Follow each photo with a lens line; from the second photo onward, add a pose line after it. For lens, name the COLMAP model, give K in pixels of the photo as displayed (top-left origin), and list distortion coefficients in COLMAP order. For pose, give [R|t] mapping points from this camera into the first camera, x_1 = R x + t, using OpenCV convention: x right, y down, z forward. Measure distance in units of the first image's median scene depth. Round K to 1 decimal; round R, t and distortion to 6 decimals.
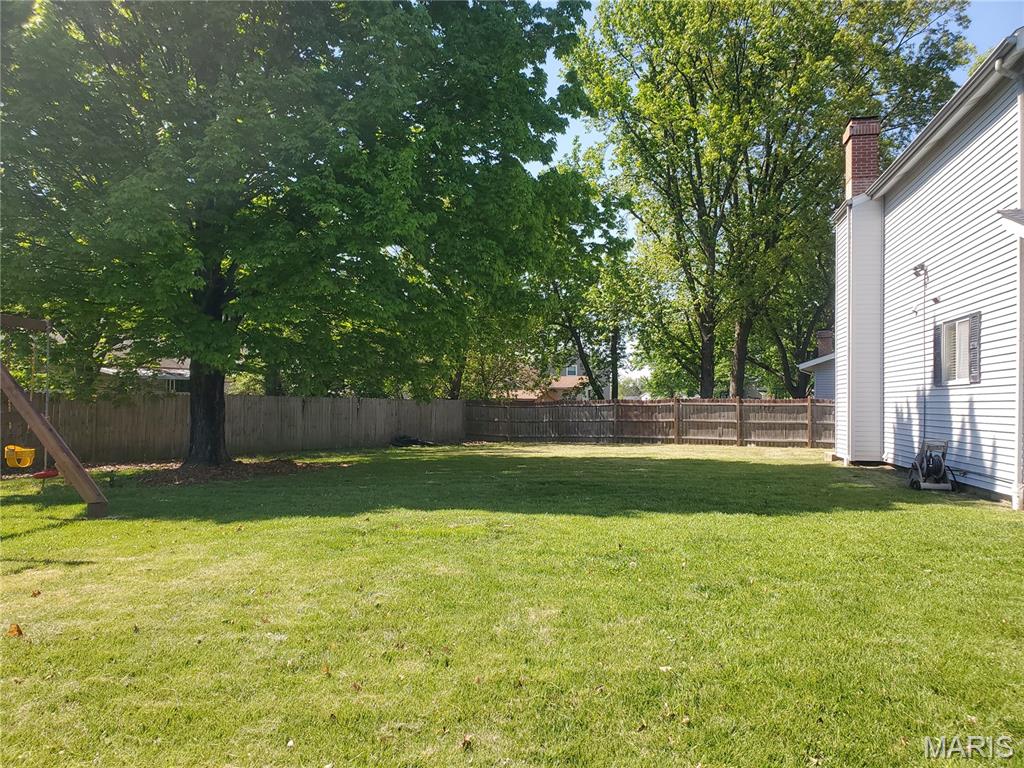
lens RADIAL K [[796.9, 0, 512.6], [0, 796.9, 385.6], [0, 0, 1]] dist [0.021260, 0.000539]
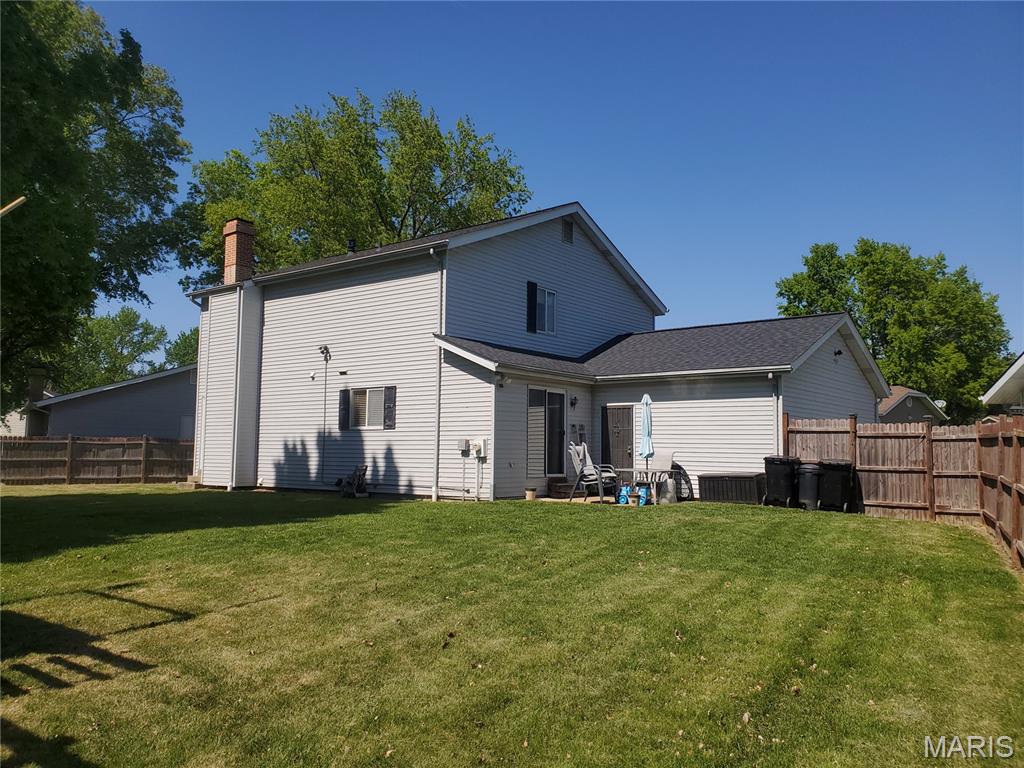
lens RADIAL K [[796.9, 0, 512.8], [0, 796.9, 384.6], [0, 0, 1]] dist [0.021260, 0.000539]
pose [[0.462327, 0.064188, 0.884383, -0.278101], [-0.022925, 0.997908, -0.060443, -0.000624], [-0.886413, 0.007670, 0.462831, 0.010995]]
